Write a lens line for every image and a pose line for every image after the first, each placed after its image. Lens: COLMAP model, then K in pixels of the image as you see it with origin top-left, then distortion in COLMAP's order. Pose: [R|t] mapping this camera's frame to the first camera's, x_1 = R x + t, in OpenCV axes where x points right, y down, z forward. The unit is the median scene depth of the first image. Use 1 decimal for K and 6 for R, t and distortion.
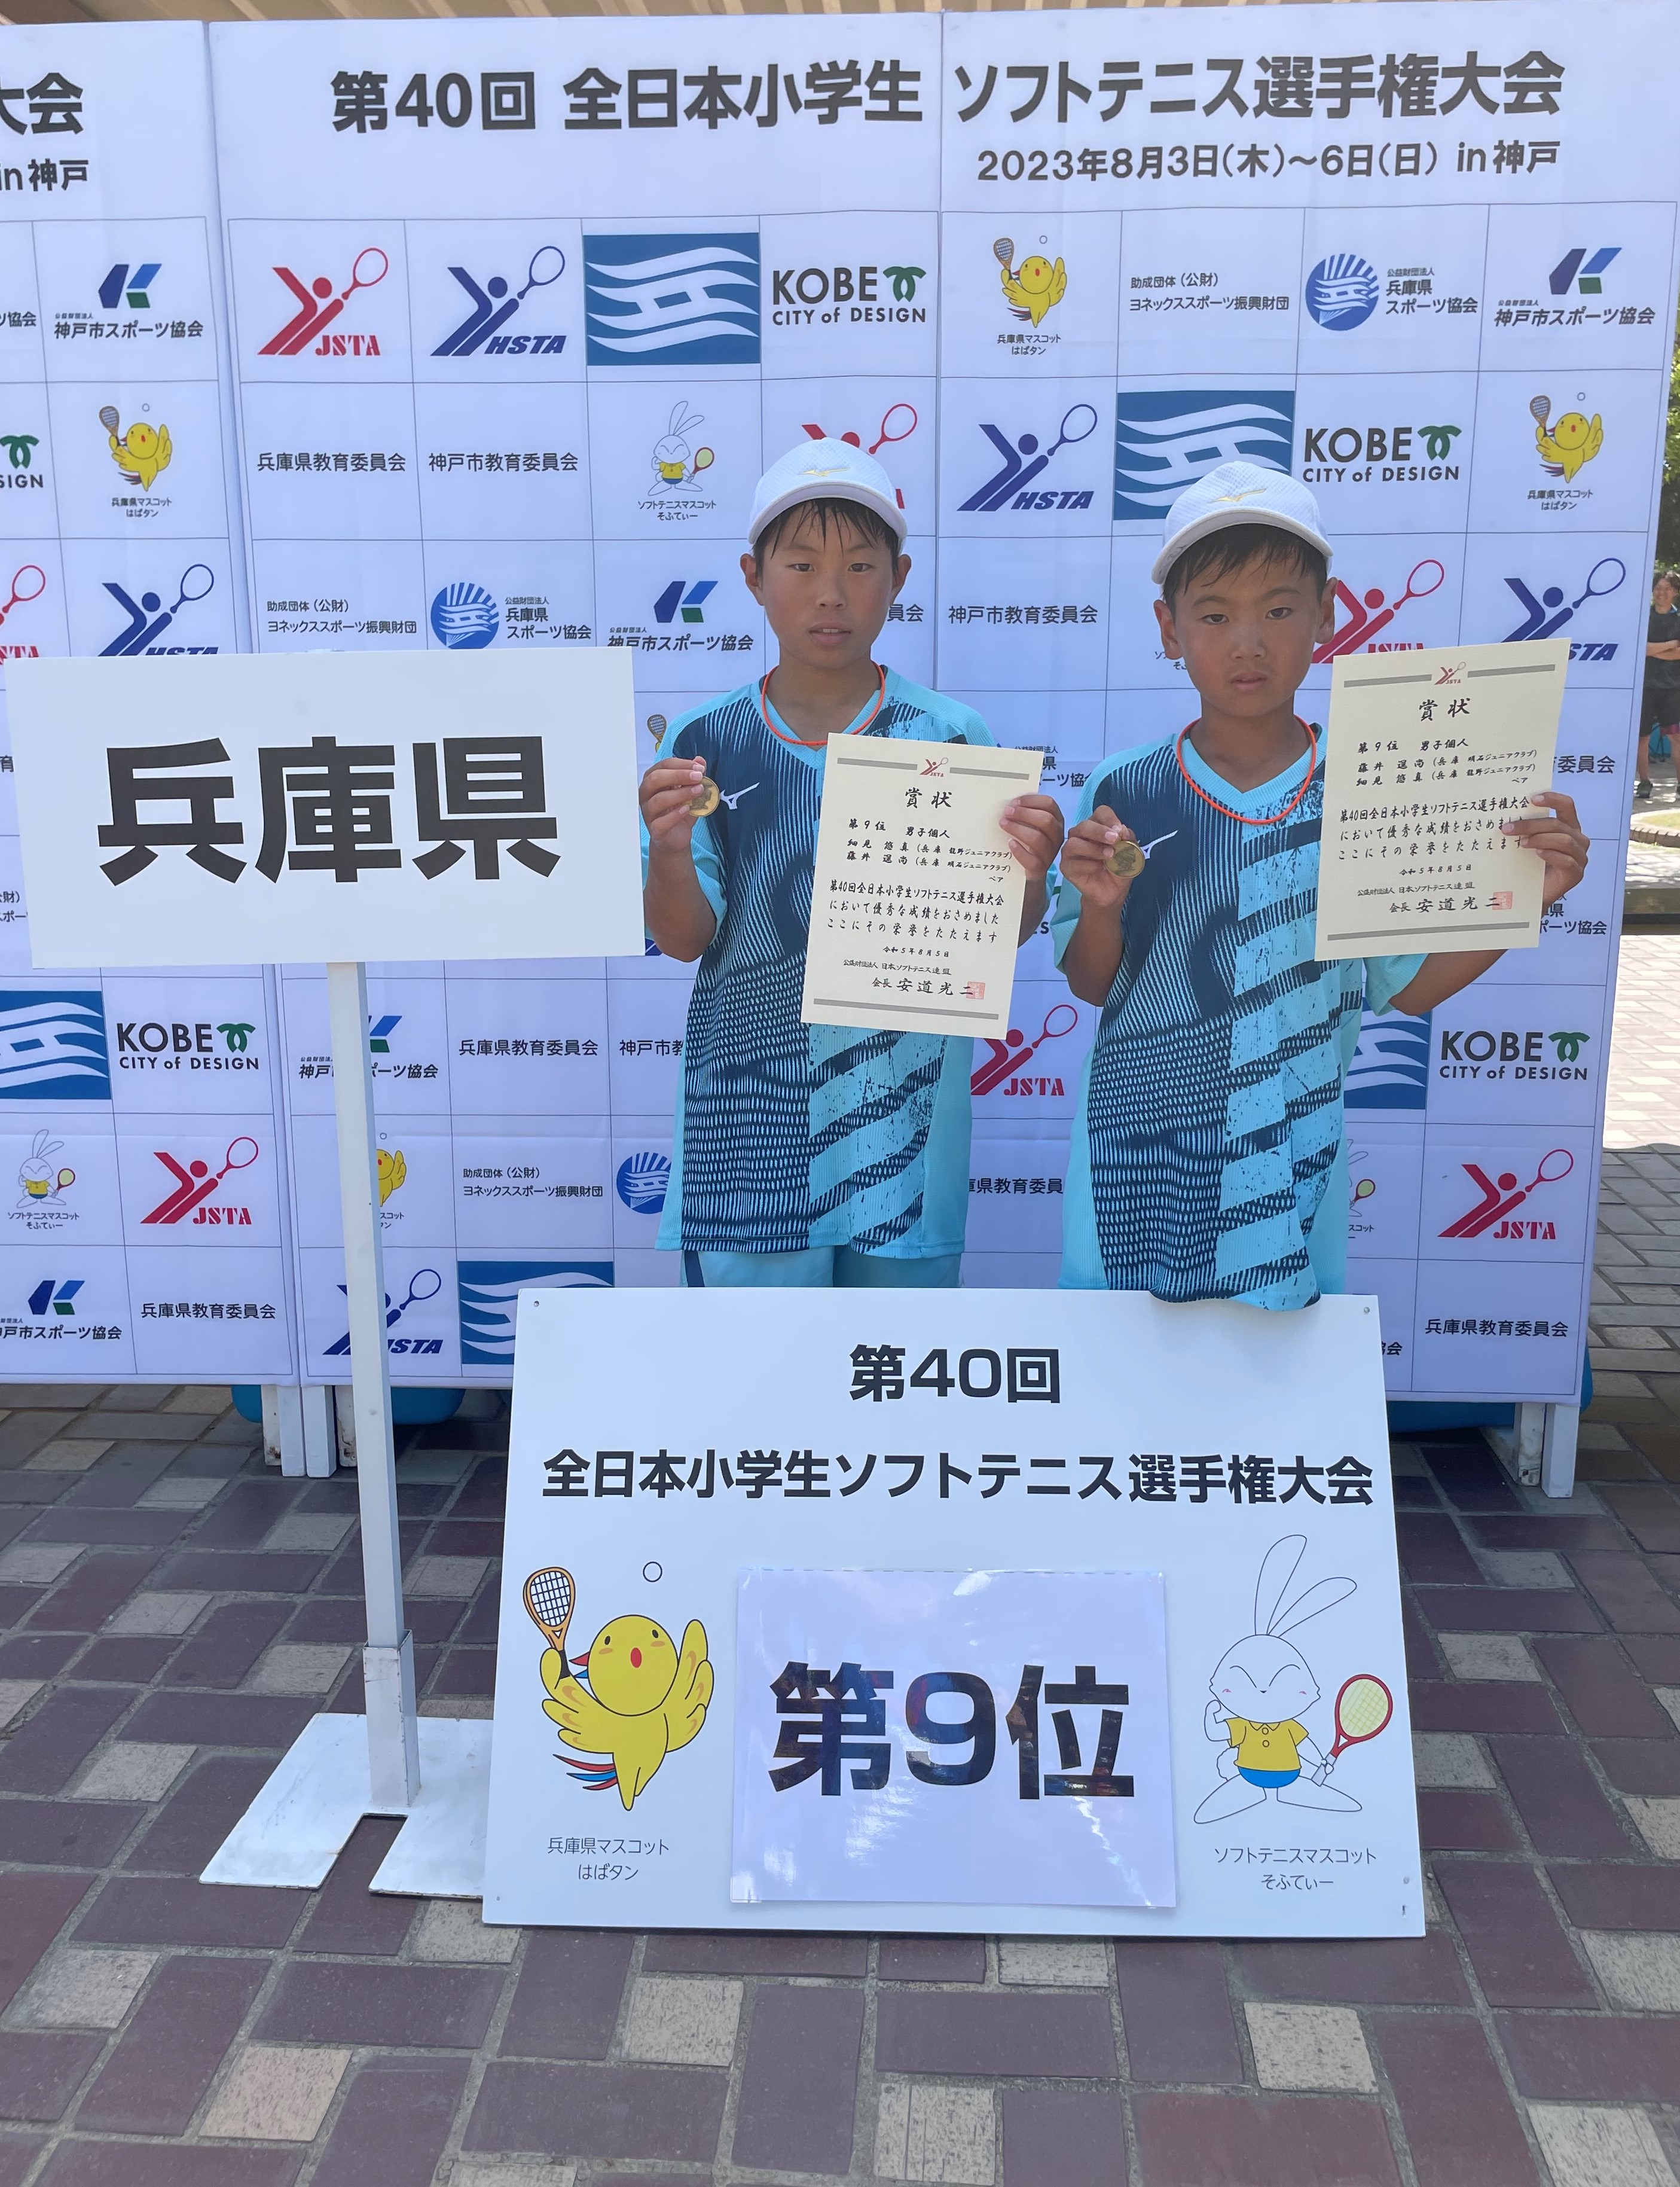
lens RADIAL K [[1649.4, 0, 865.8], [0, 1649.4, 1044.0], [0, 0, 1]] dist [0.074159, -0.081891]
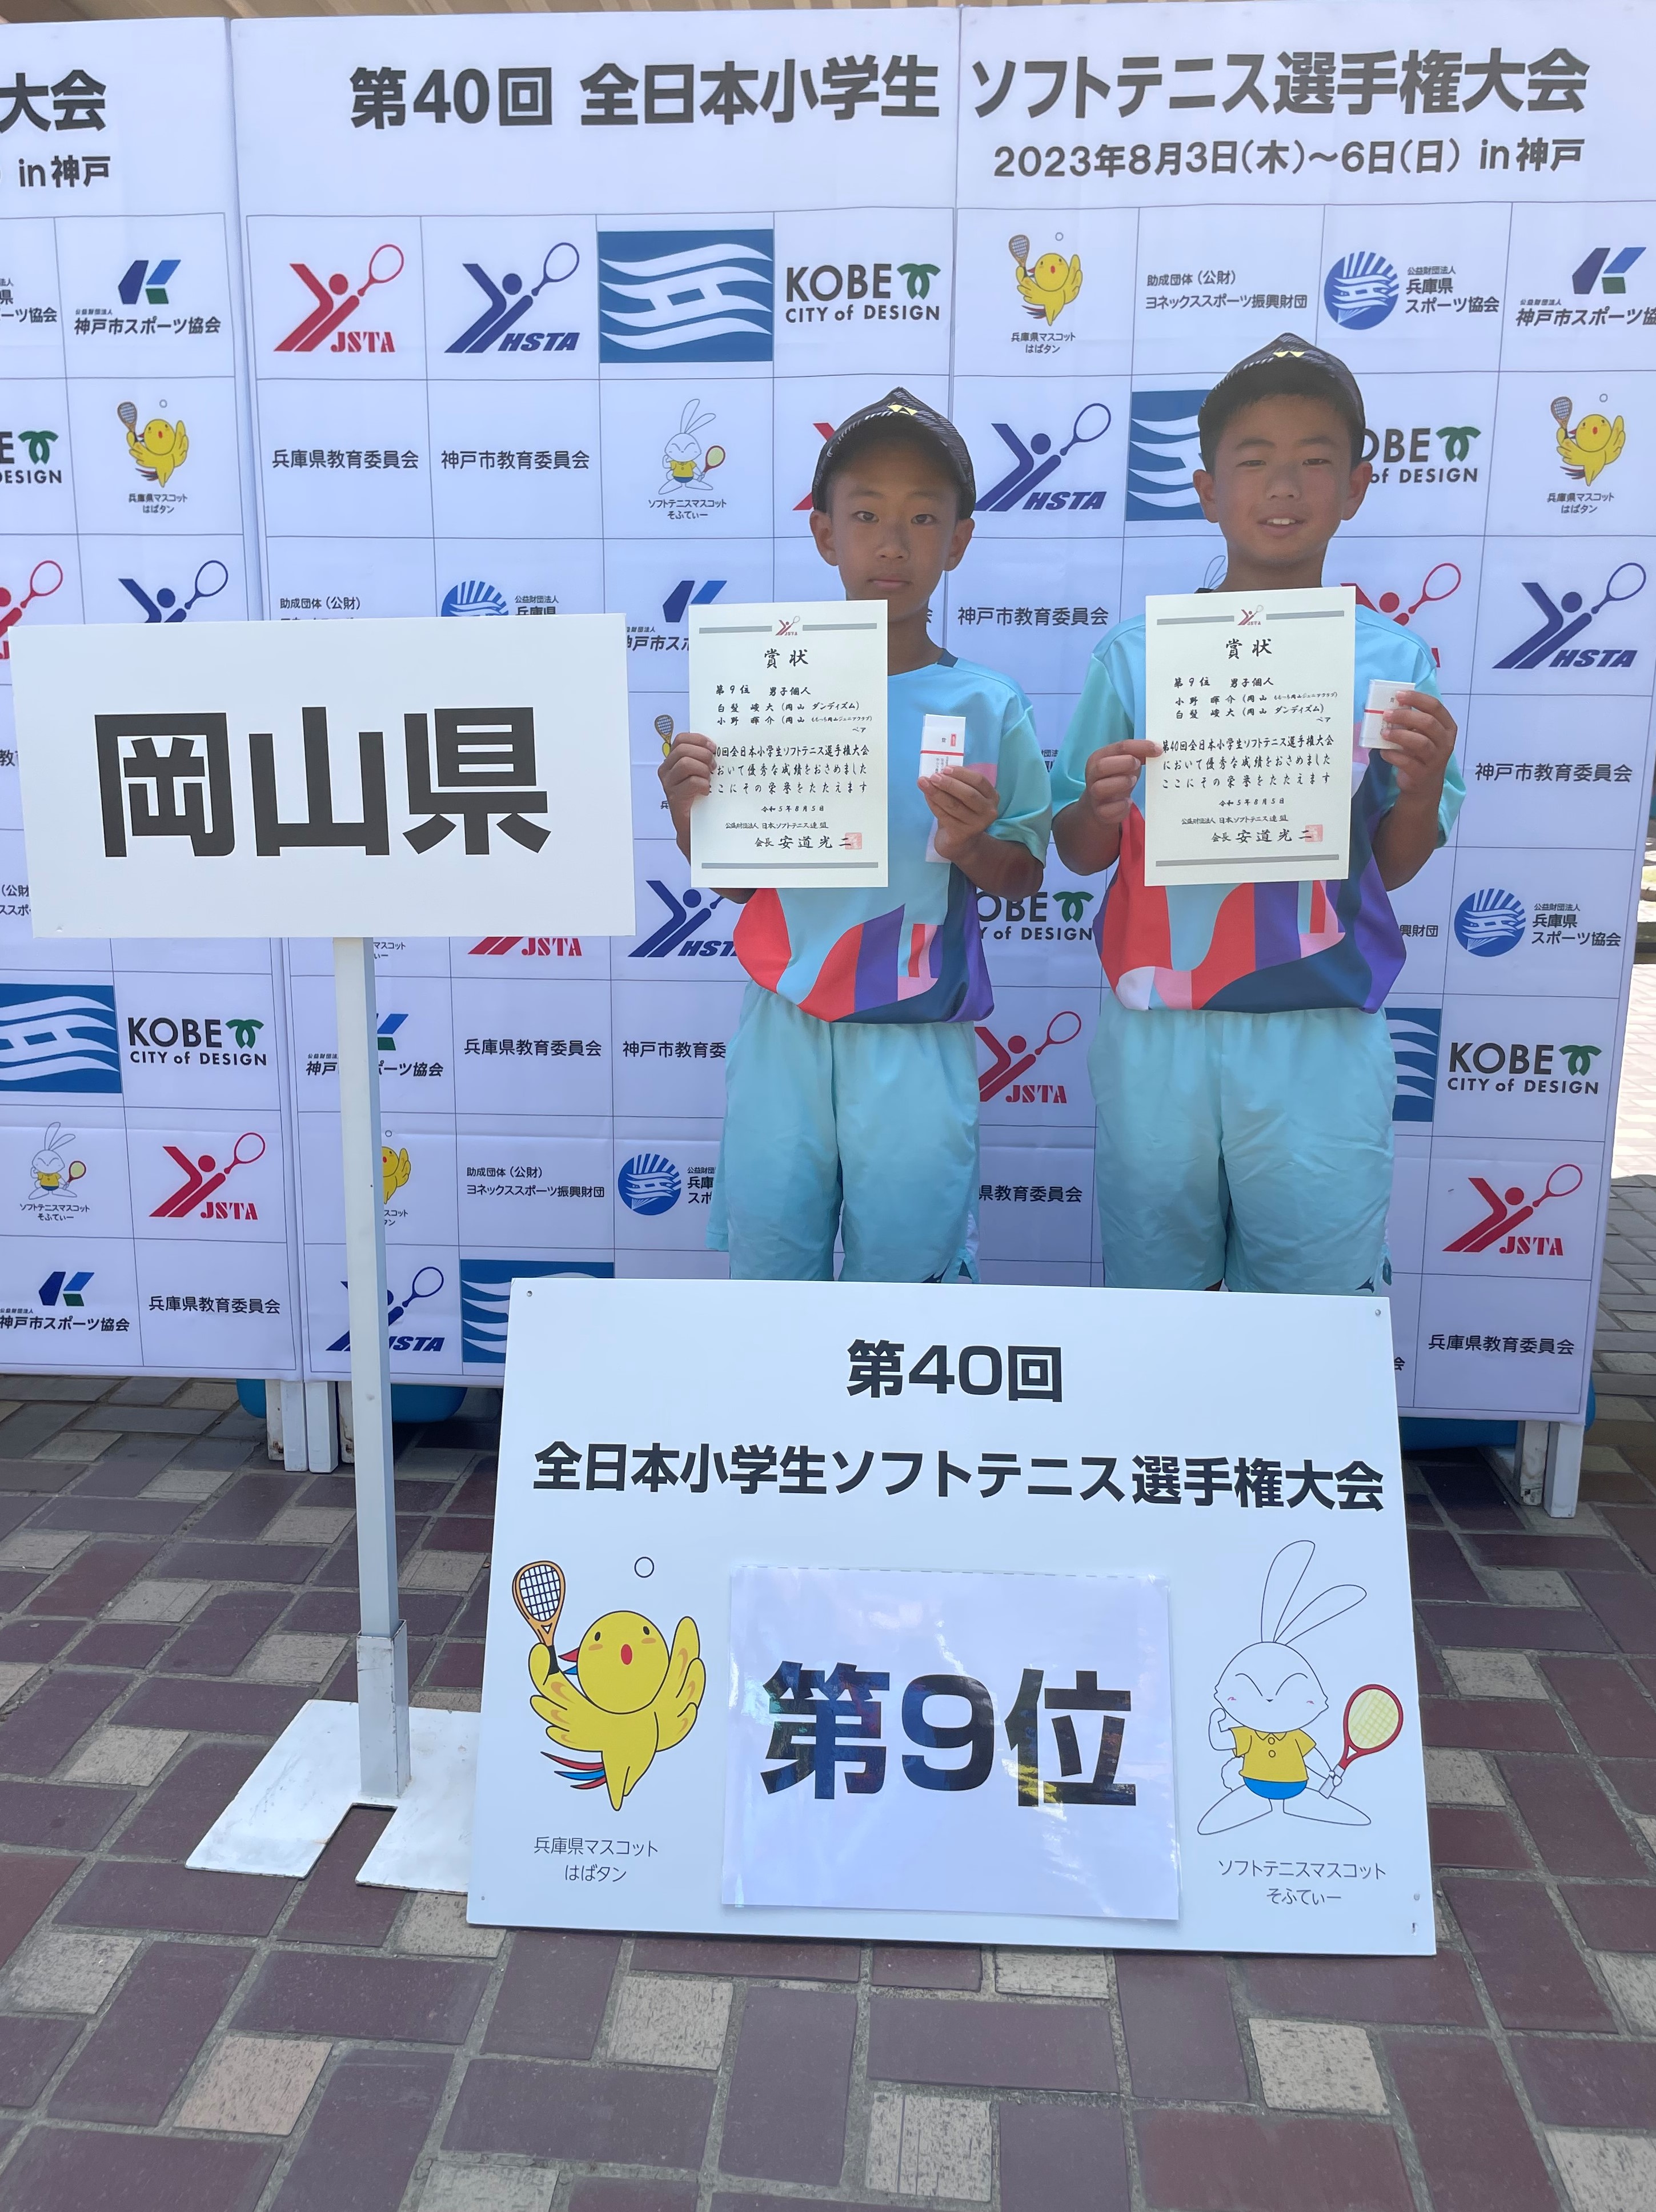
lens RADIAL K [[1566.6, 0, 833.5], [0, 1566.6, 1082.2], [0, 0, 1]] dist [0.070435, -0.076717]
pose [[0.999680, 0.014047, -0.021040, -0.001011], [-0.014139, 0.999891, -0.004203, 0.027370], [0.020979, 0.004499, 0.999770, 0.055141]]
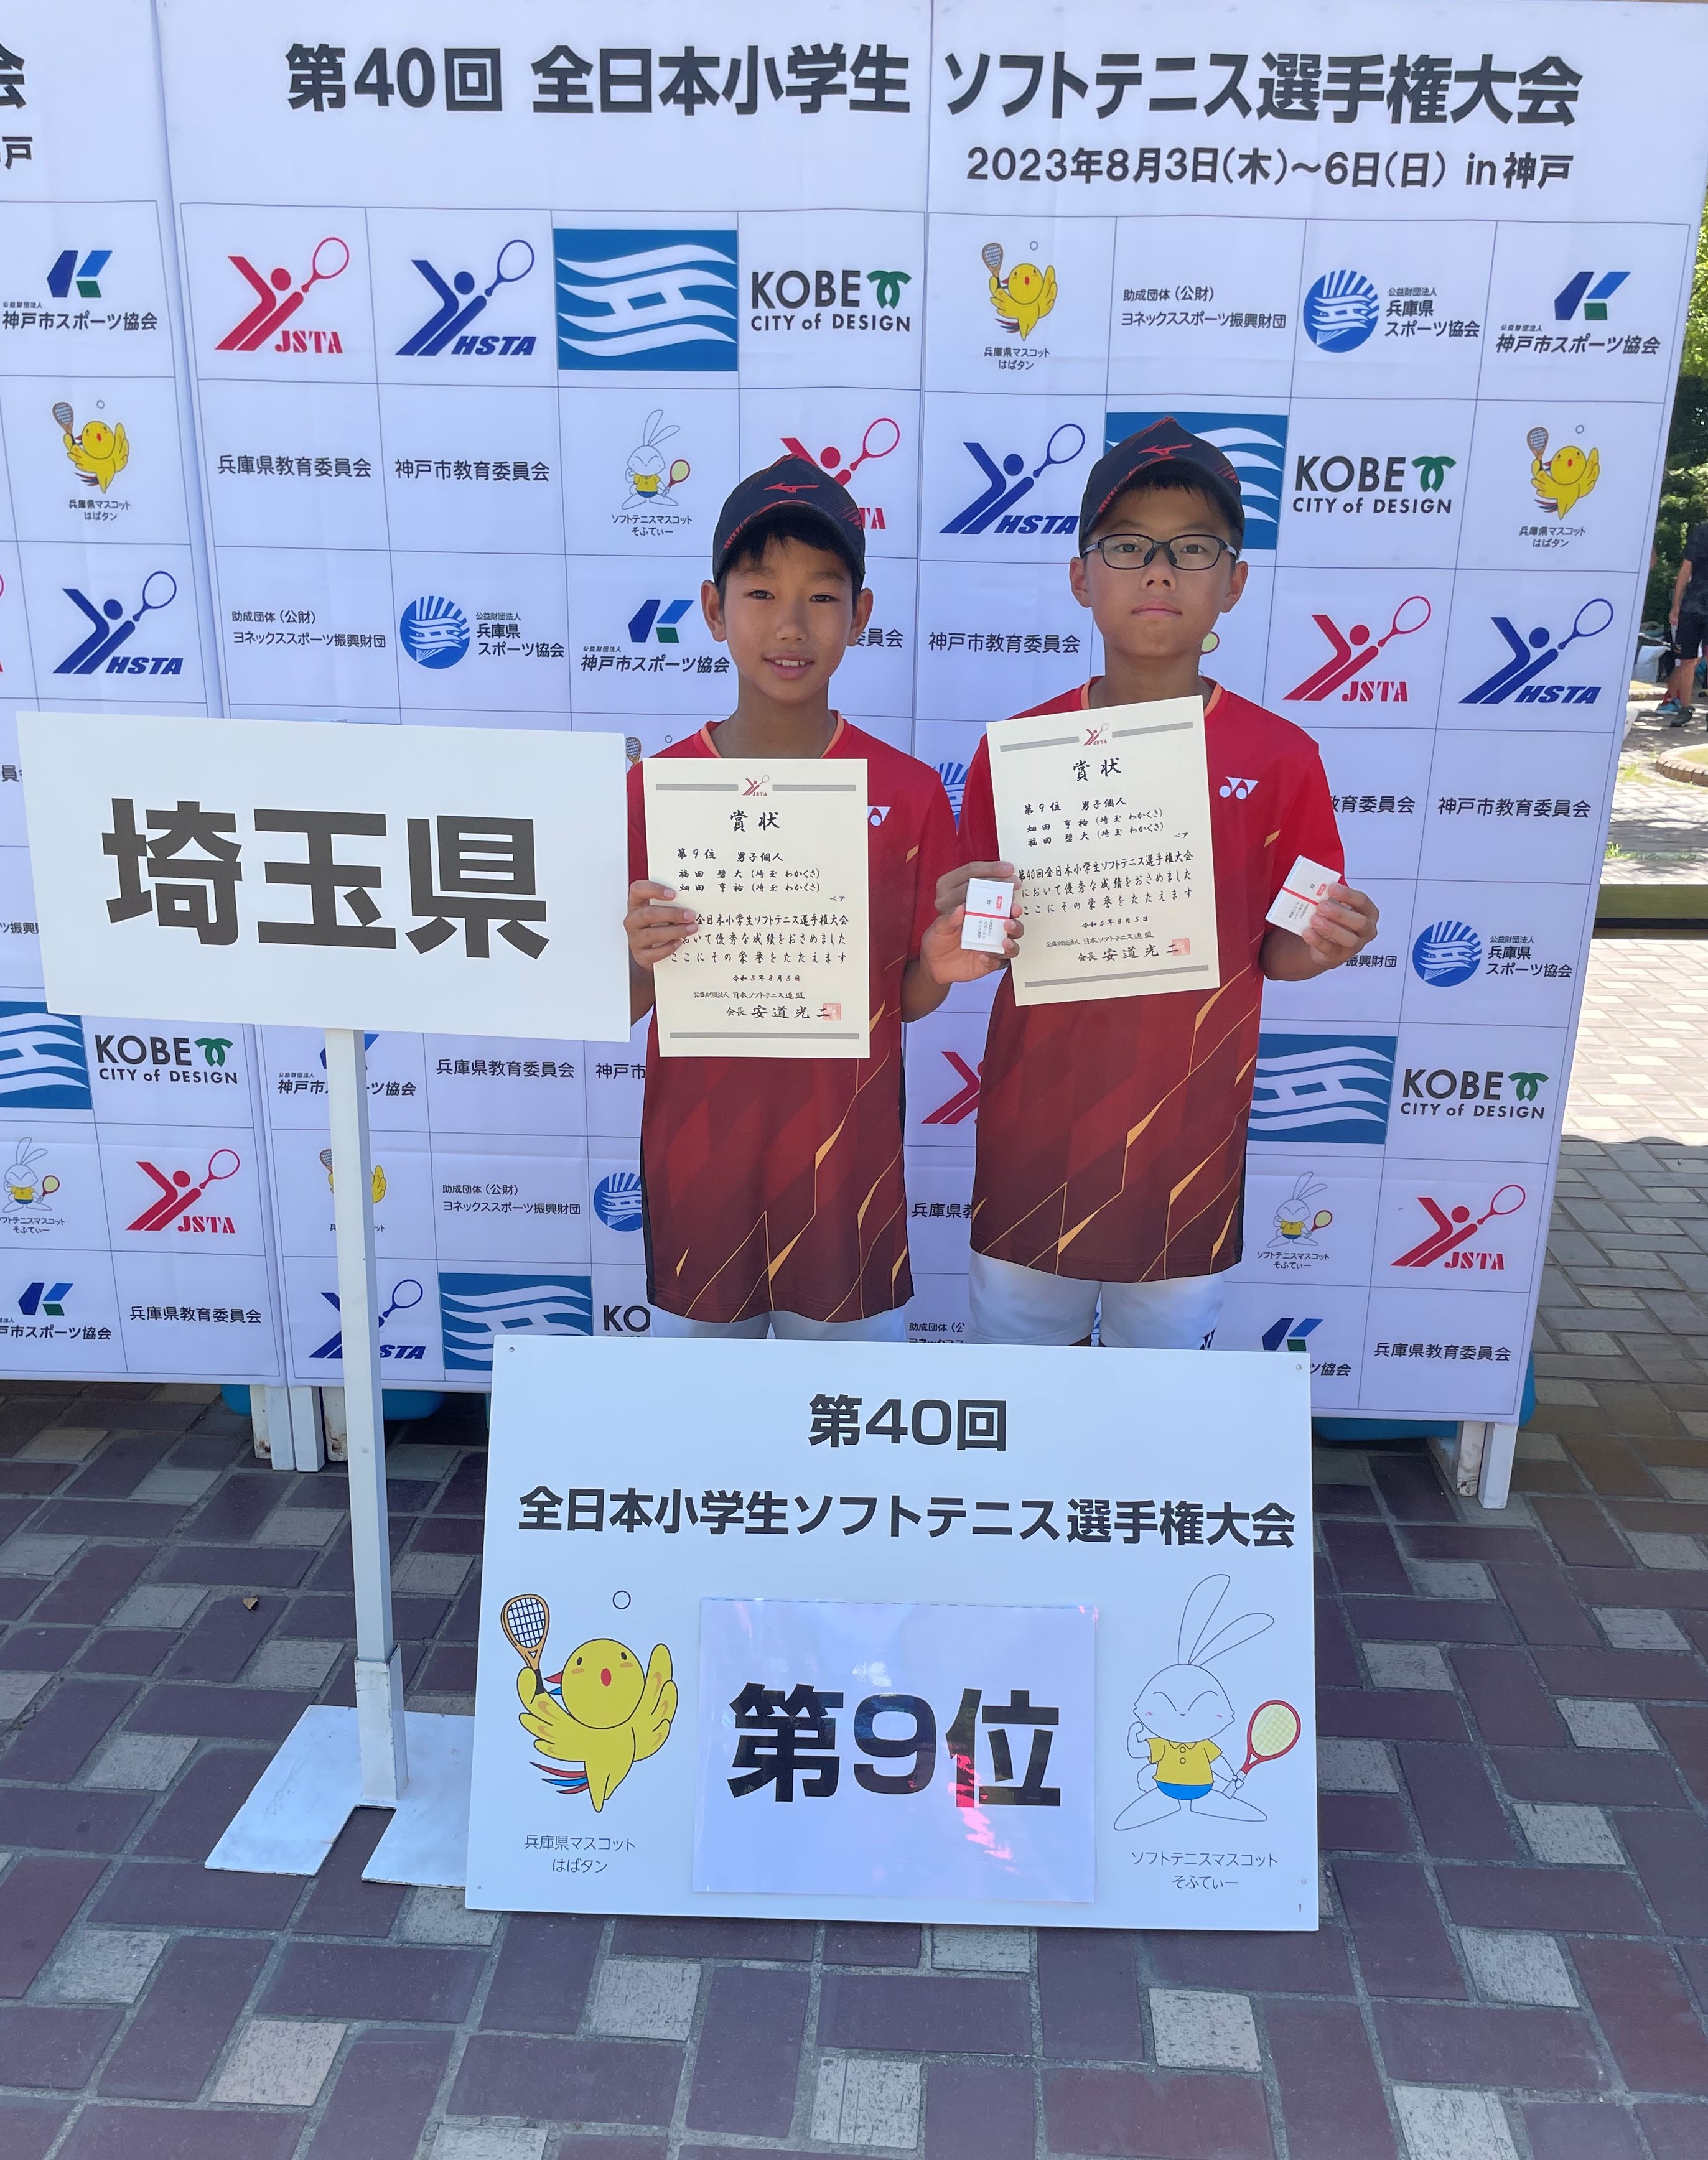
lens RADIAL K [[1697.6, 0, 886.6], [0, 1697.6, 1181.5], [0, 0, 1]] dist [0.074789, -0.083495]
pose [[0.999768, 0.017504, 0.012530, 0.018703], [-0.018941, 0.991886, 0.125709, -0.071132], [-0.010228, -0.125917, 0.991988, -0.048275]]
